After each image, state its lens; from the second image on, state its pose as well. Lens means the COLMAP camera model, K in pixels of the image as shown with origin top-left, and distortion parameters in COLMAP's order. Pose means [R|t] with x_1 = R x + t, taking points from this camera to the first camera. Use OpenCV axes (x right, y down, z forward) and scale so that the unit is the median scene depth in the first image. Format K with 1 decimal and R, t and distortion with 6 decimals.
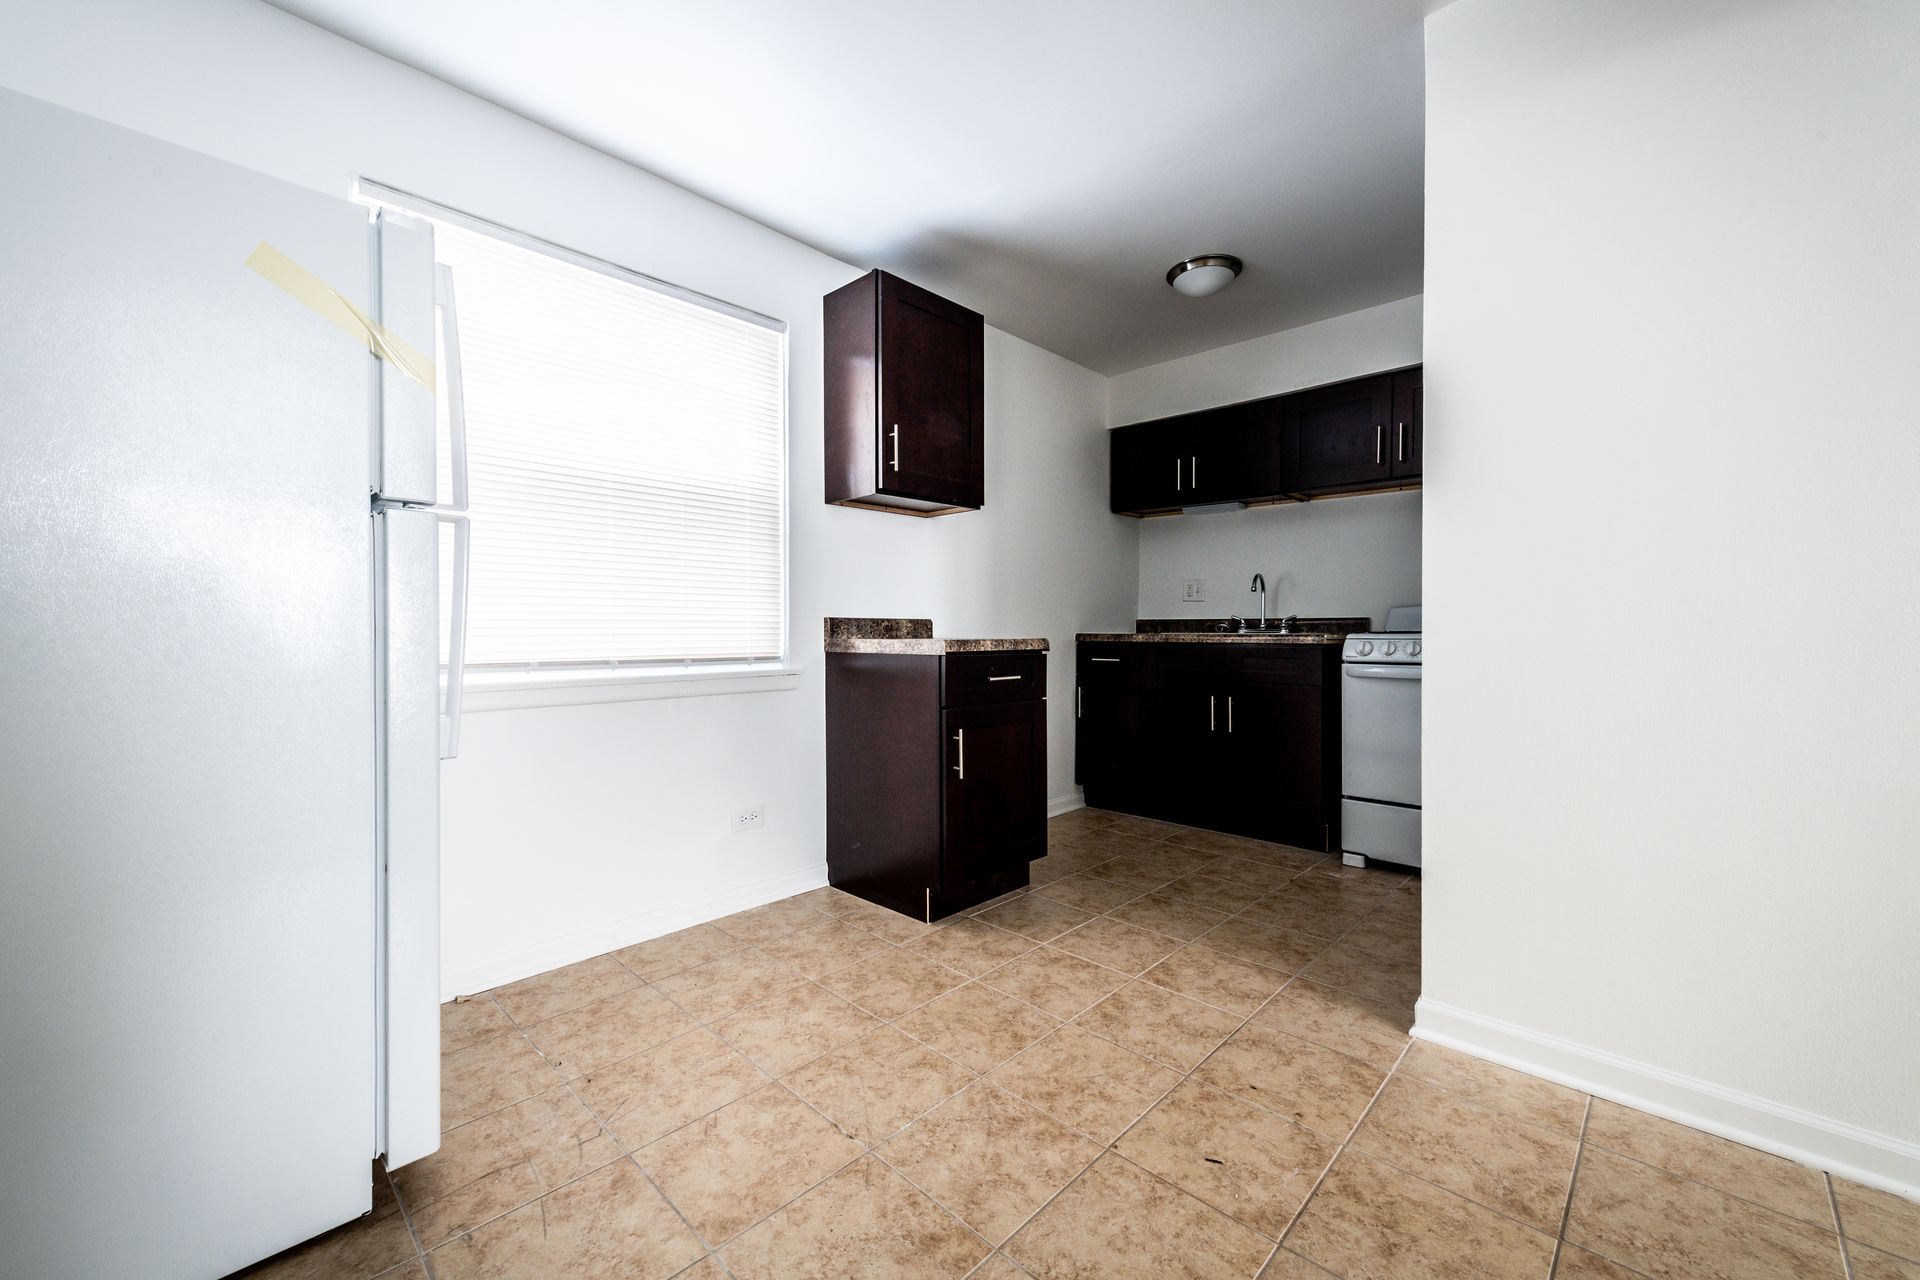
lens RADIAL K [[778.6, 0, 951.3], [0, 778.6, 644.0], [0, 0, 1]] dist [0.014181, -0.005370]
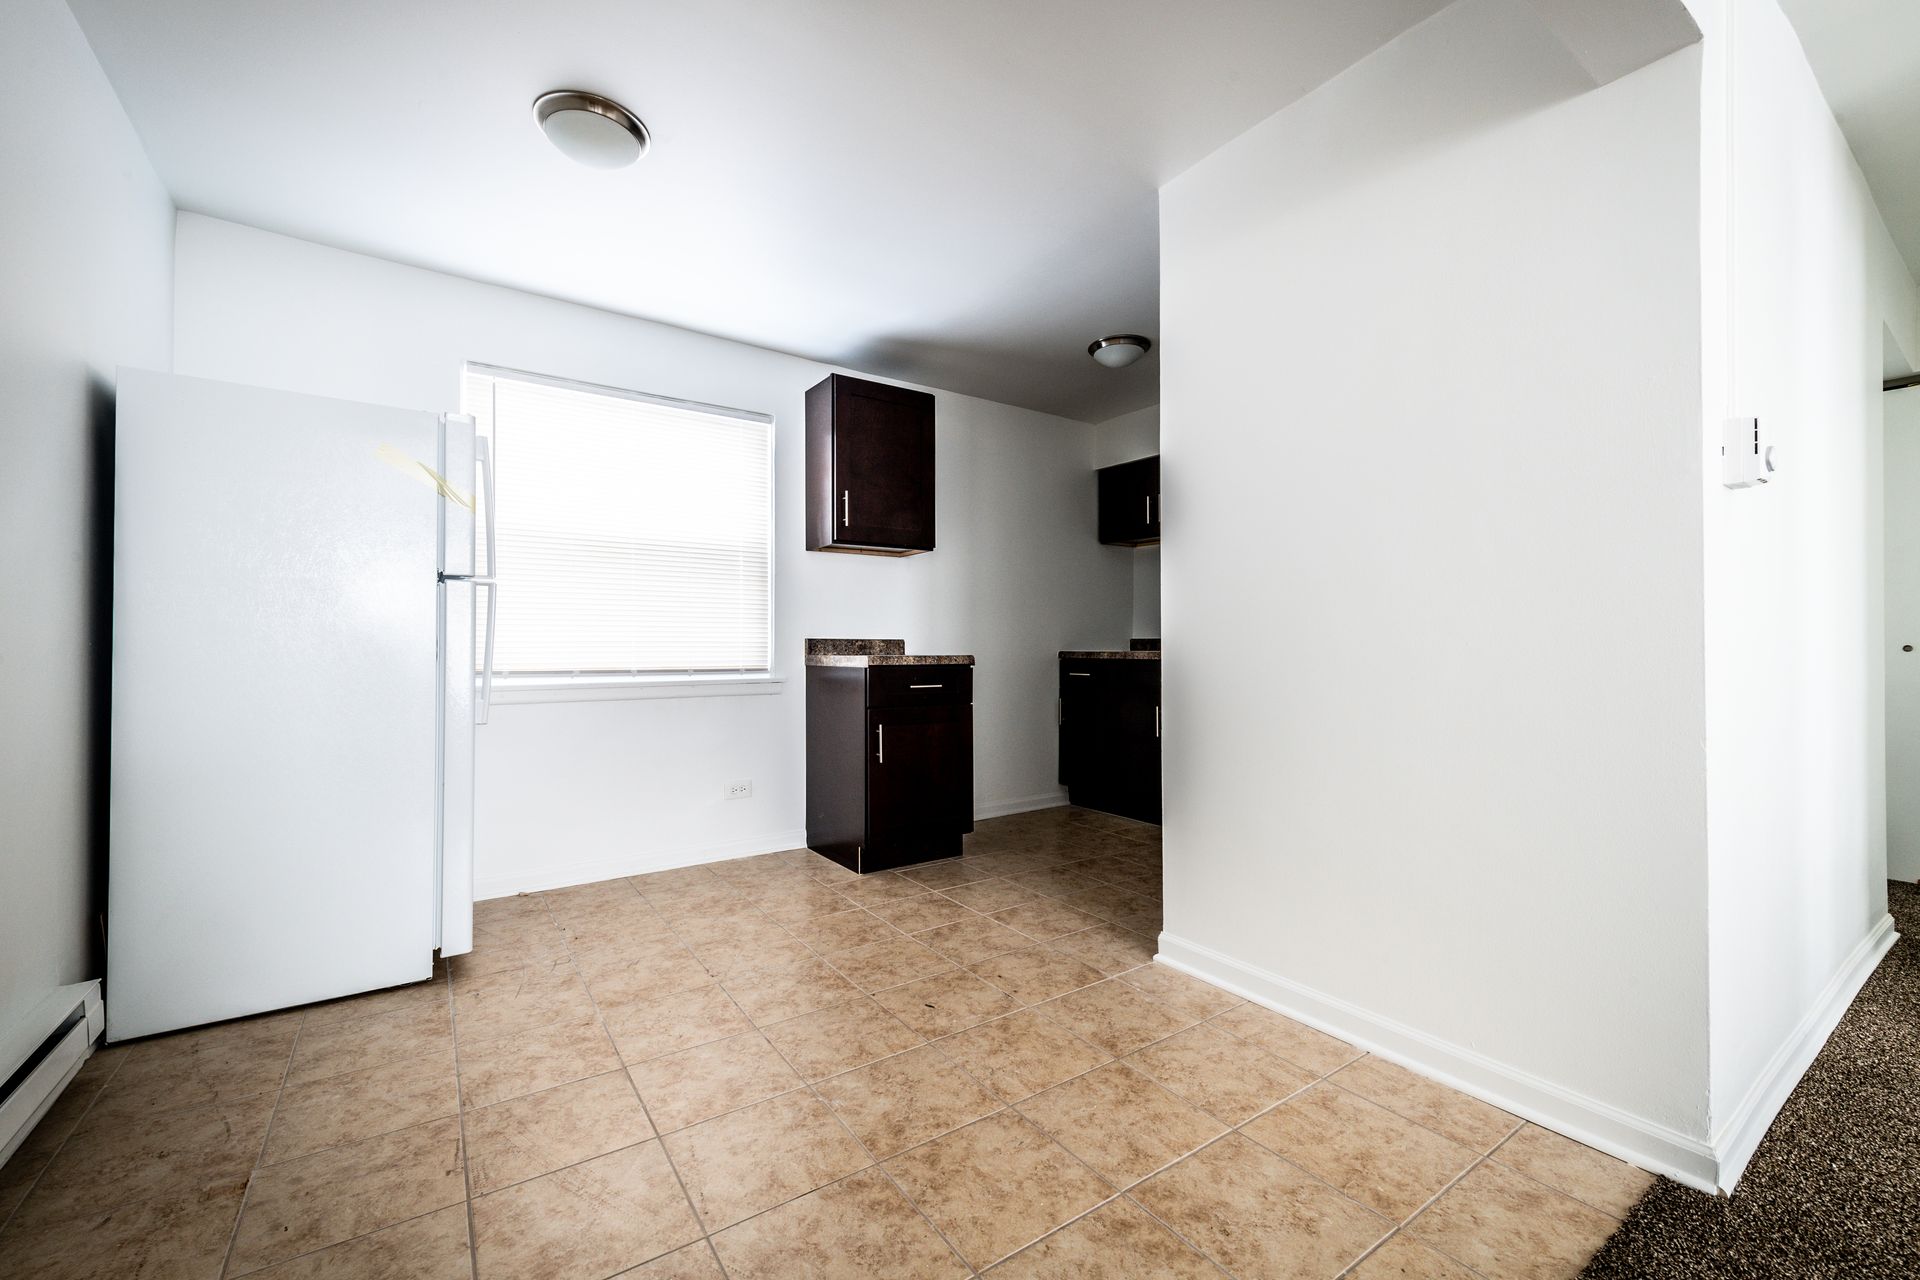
lens RADIAL K [[824.3, 0, 983.3], [0, 824.3, 646.0], [0, 0, 1]] dist [0.019068, -0.007276]
pose [[0.980641, -0.000402, -0.195815, 0.413810], [-0.003584, 0.999794, -0.020000, 0.004567], [0.195783, 0.020314, 0.980437, -0.296473]]
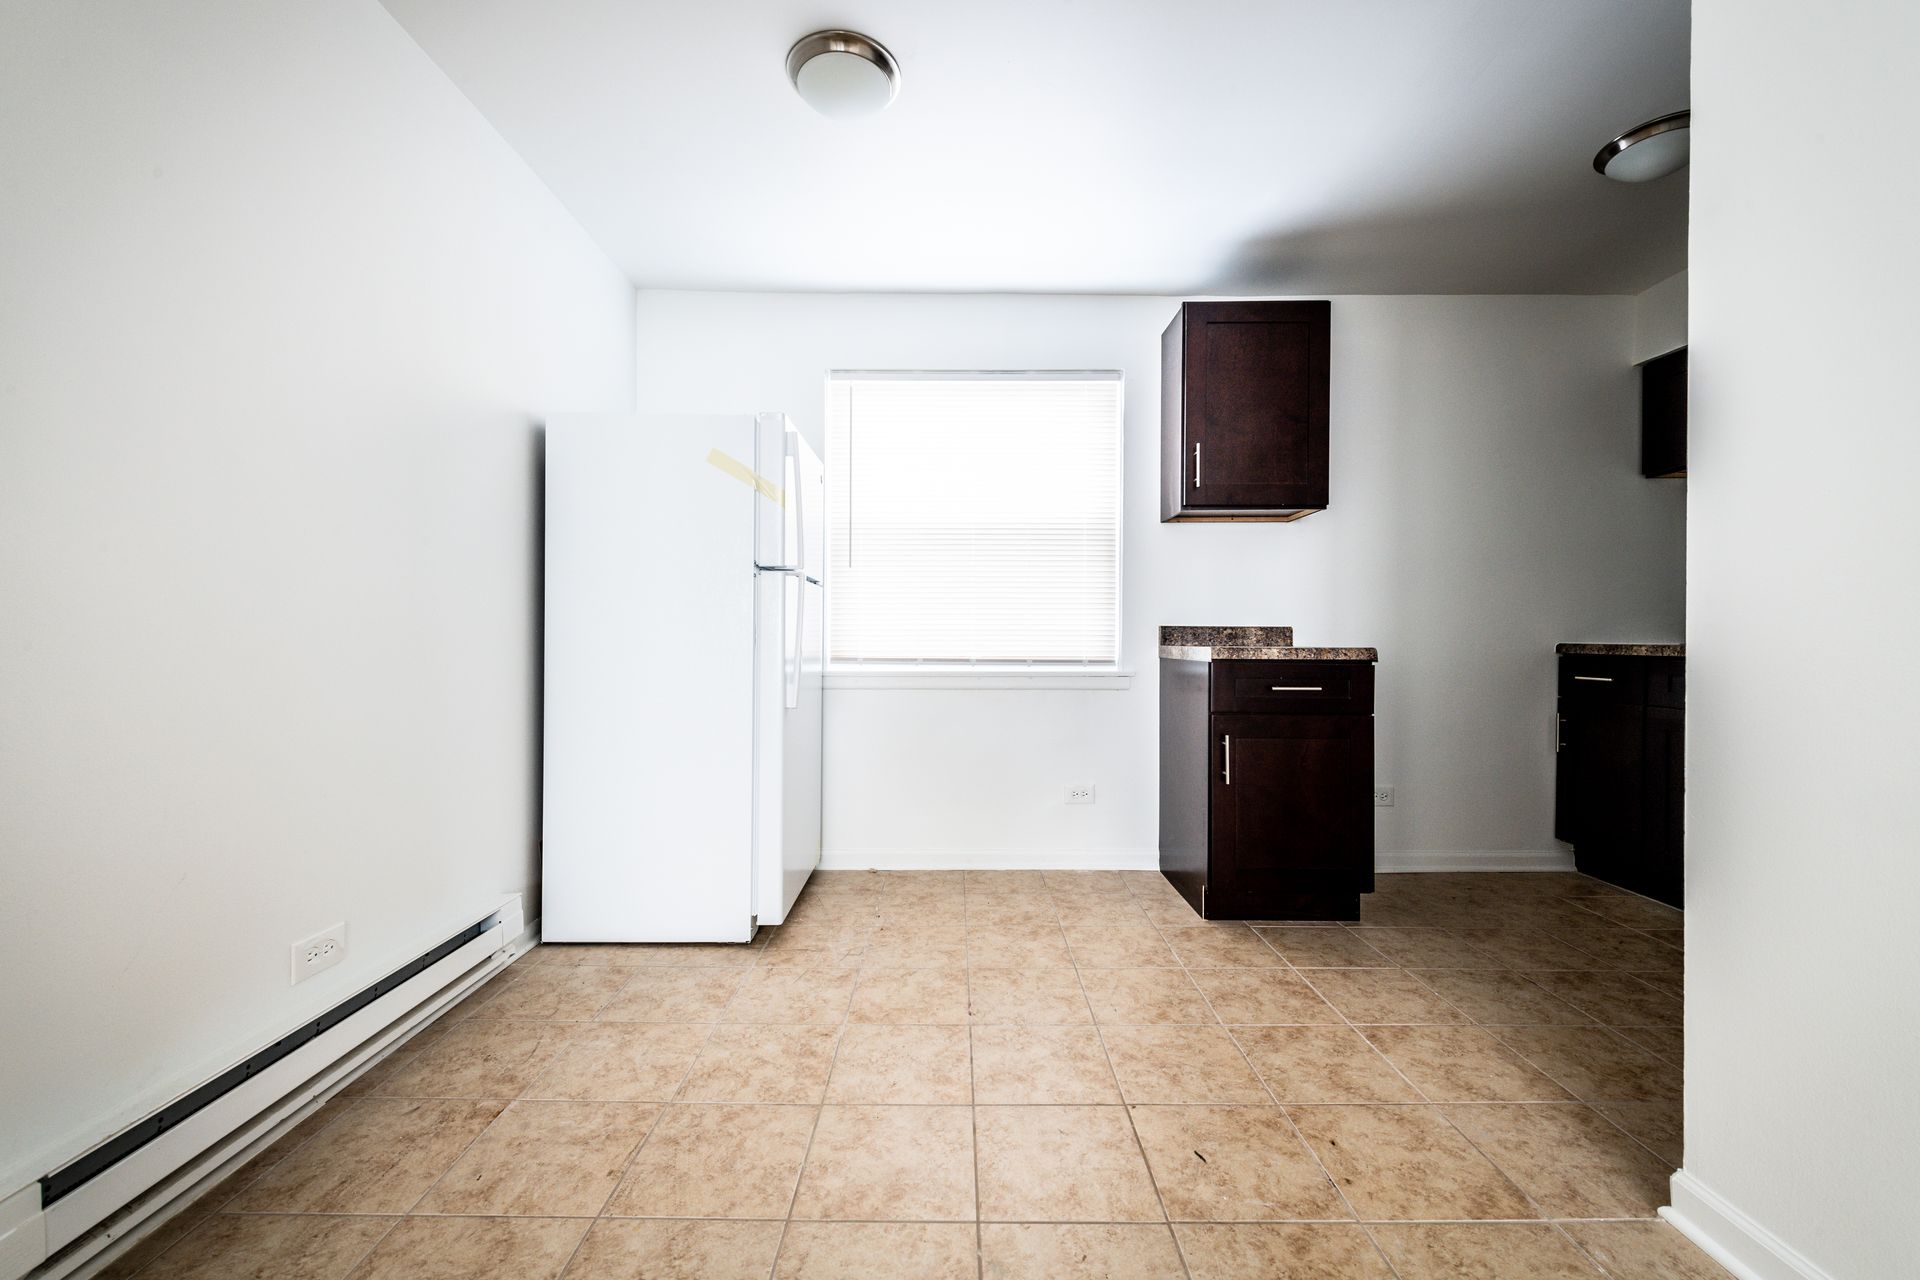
lens RADIAL K [[793.8, 0, 945.4], [0, 793.8, 644.8], [0, 0, 1]] dist [0.019862, -0.008812]
pose [[0.670706, 0.010476, -0.741649, 0.491381], [-0.017162, 0.999852, -0.001398, -0.001028], [0.741524, 0.013666, 0.670787, 0.023292]]
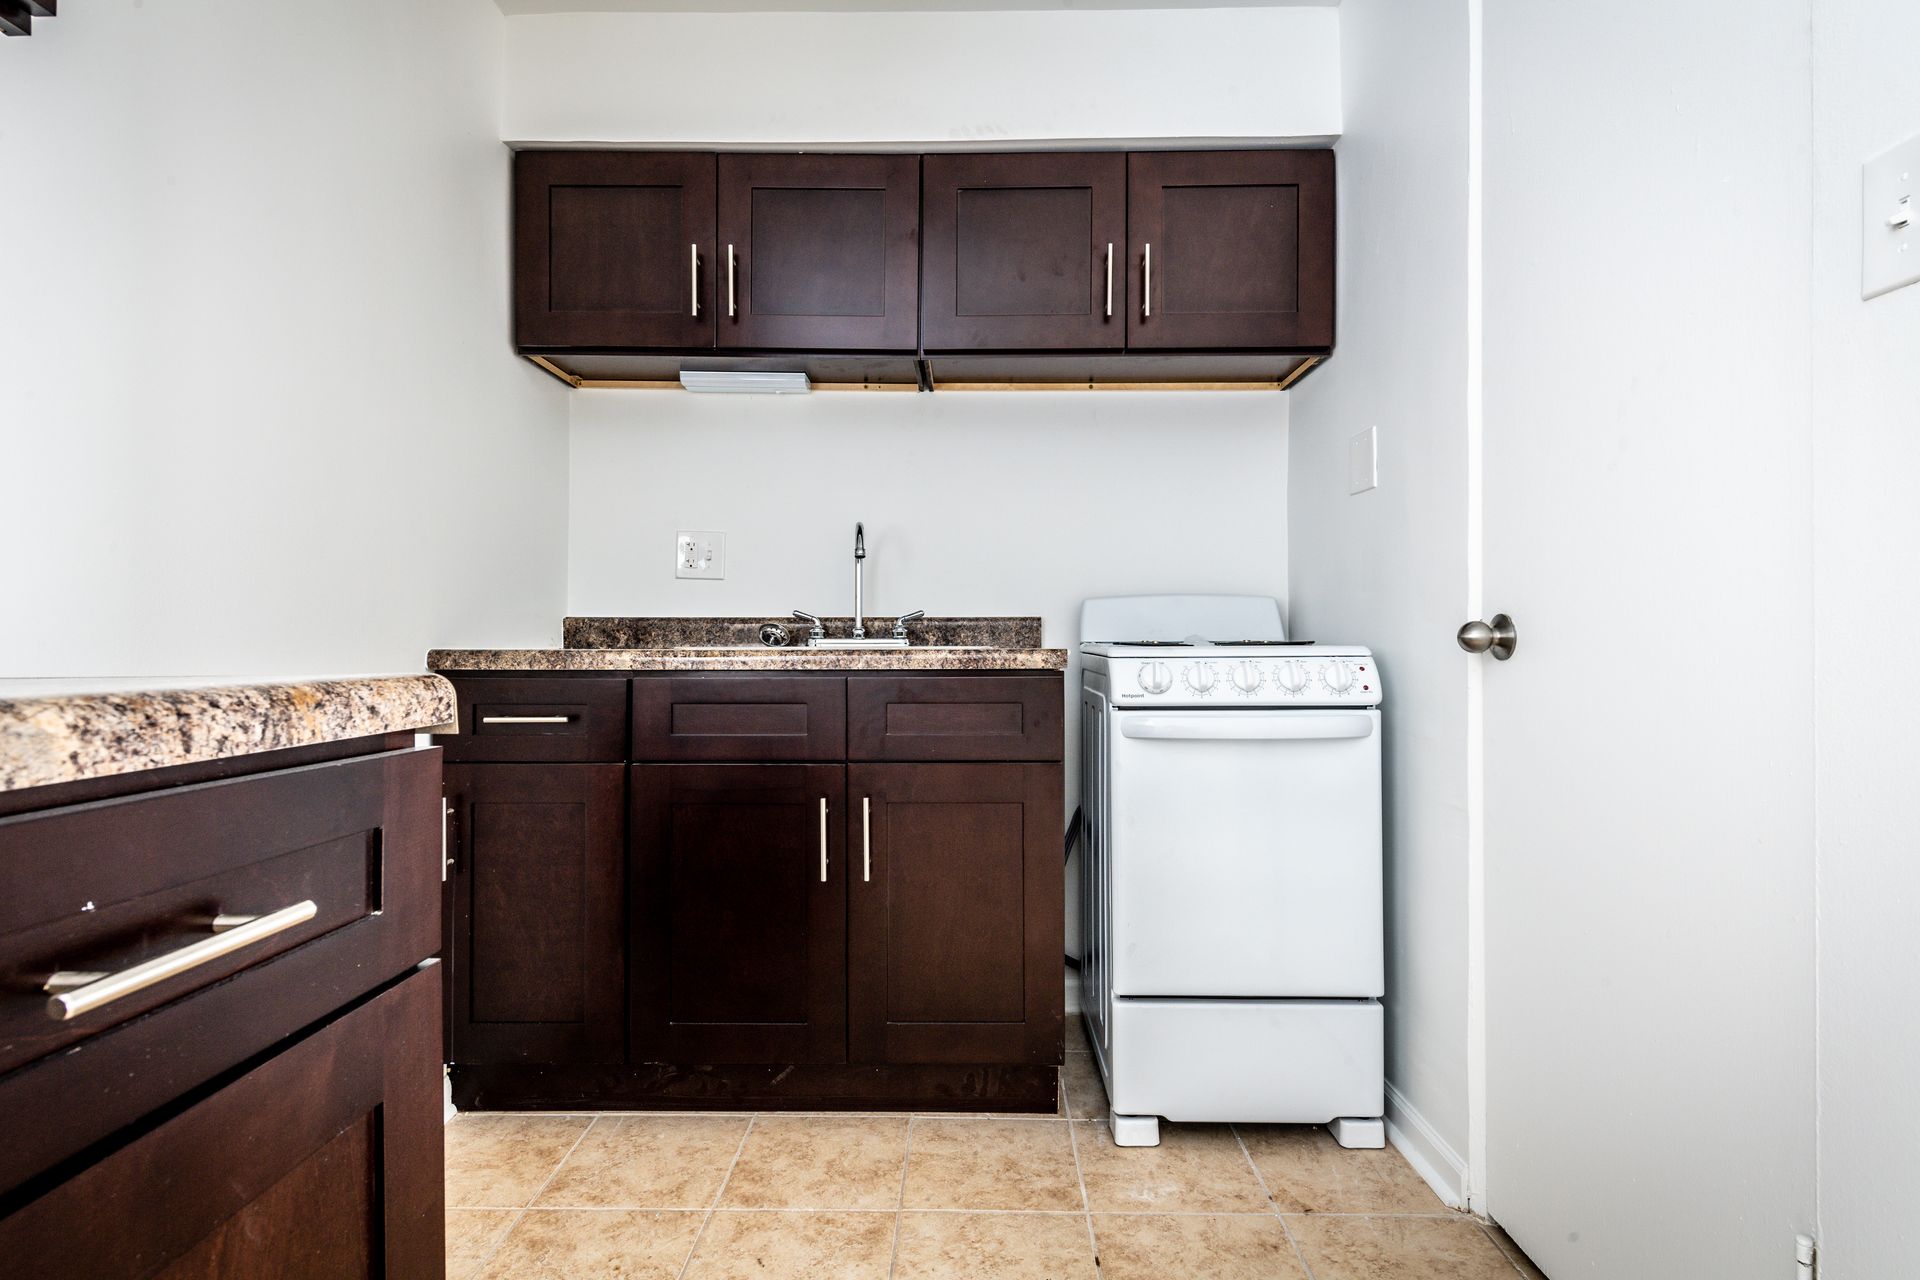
lens RADIAL K [[971.4, 0, 960.0], [0, 971.4, 640.0], [0, 0, 1]] dist [0.010178, -0.009054]
pose [[0.730748, 0.001505, 0.682645, 0.045502], [0.013659, 0.999765, -0.016825, -0.010460], [-0.682510, 0.021619, 0.730556, 0.735194]]
